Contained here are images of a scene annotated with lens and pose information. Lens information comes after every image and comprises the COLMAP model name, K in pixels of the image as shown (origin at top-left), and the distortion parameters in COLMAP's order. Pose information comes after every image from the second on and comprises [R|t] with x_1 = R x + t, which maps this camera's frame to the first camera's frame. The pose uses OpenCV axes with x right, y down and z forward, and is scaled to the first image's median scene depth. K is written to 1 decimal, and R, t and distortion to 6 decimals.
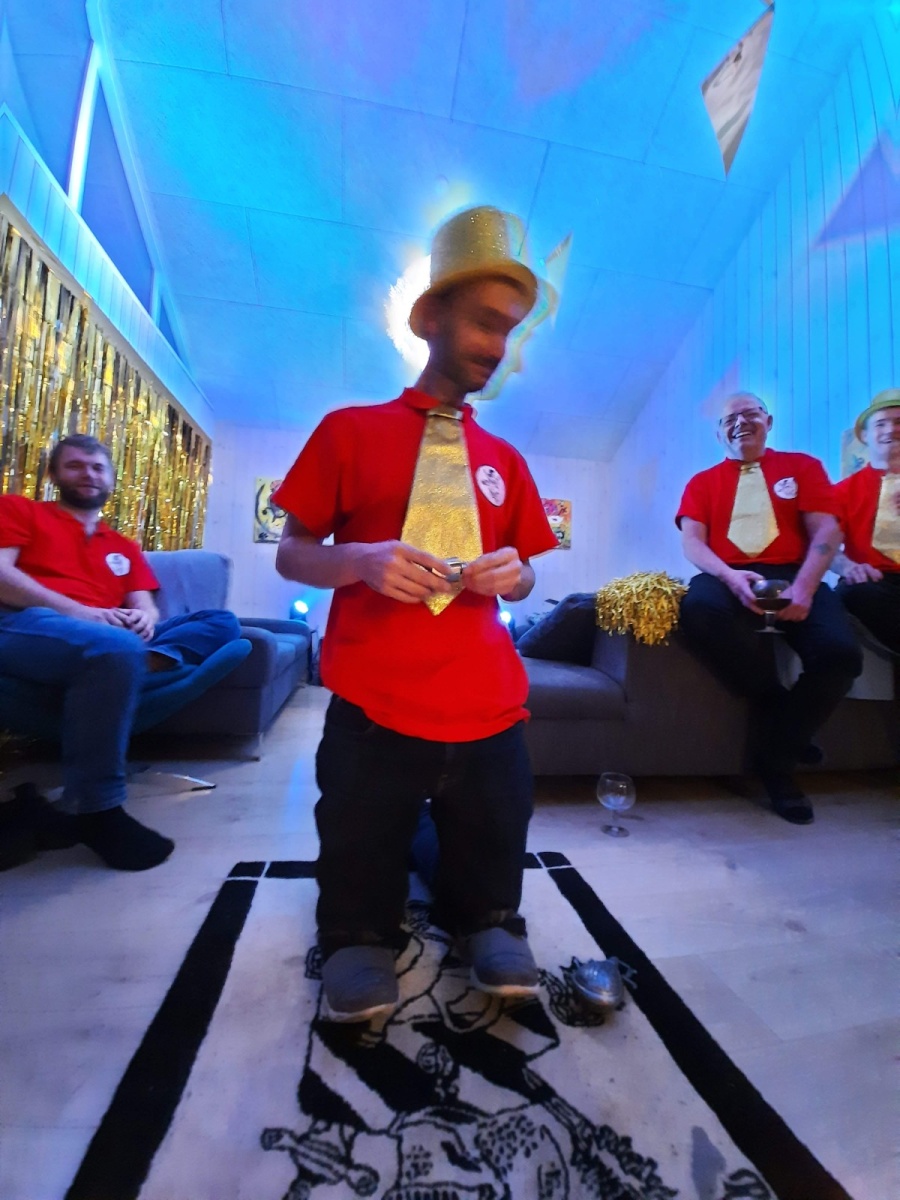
lens RADIAL K [[473.0, 0, 449.7], [0, 473.0, 593.4], [0, 0, 1]] dist [0.001234, -0.010794]
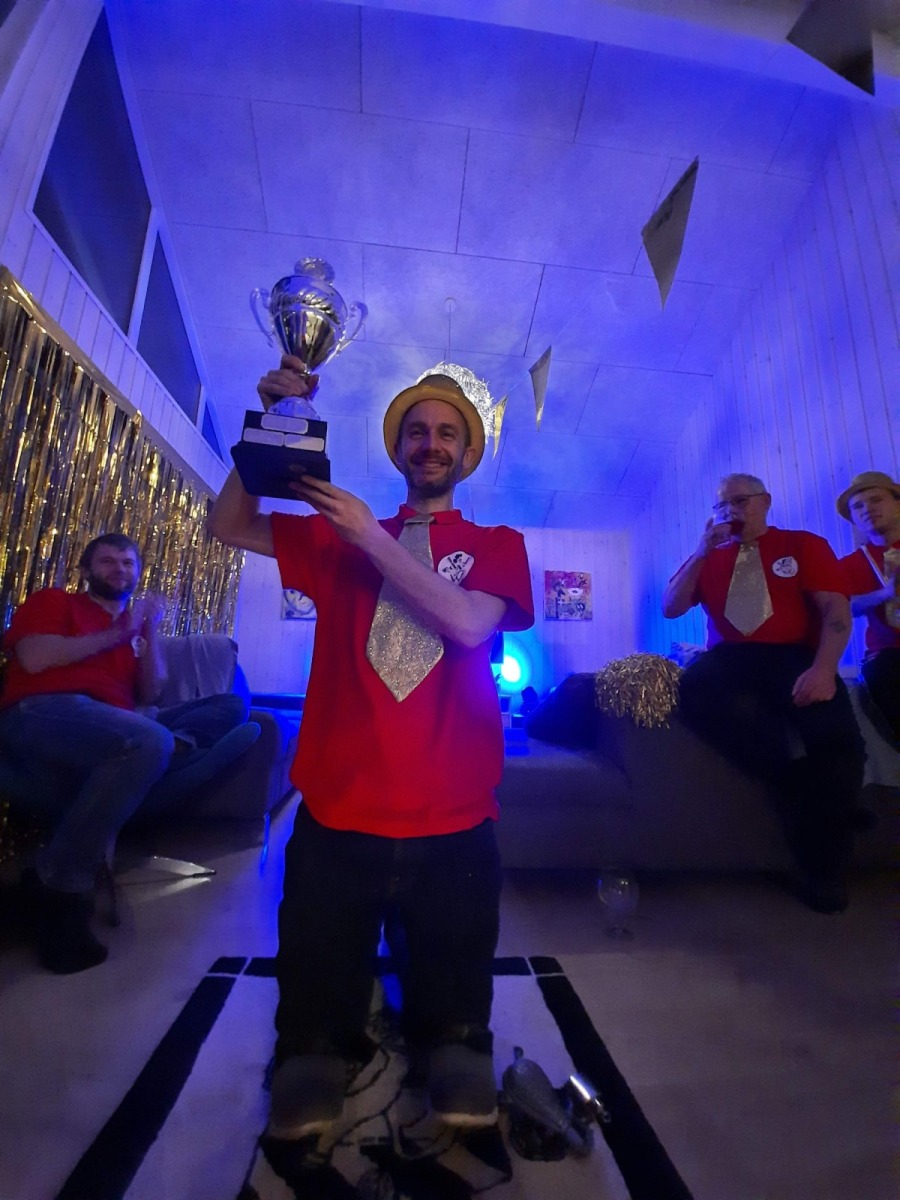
lens RADIAL K [[473.0, 0, 449.7], [0, 473.0, 593.4], [0, 0, 1]] dist [0.001234, -0.010794]
pose [[0.997355, -0.019193, -0.070110, 0.089660], [0.008883, 0.989464, -0.144508, -0.031581], [0.072144, 0.143503, 0.987017, -0.040667]]
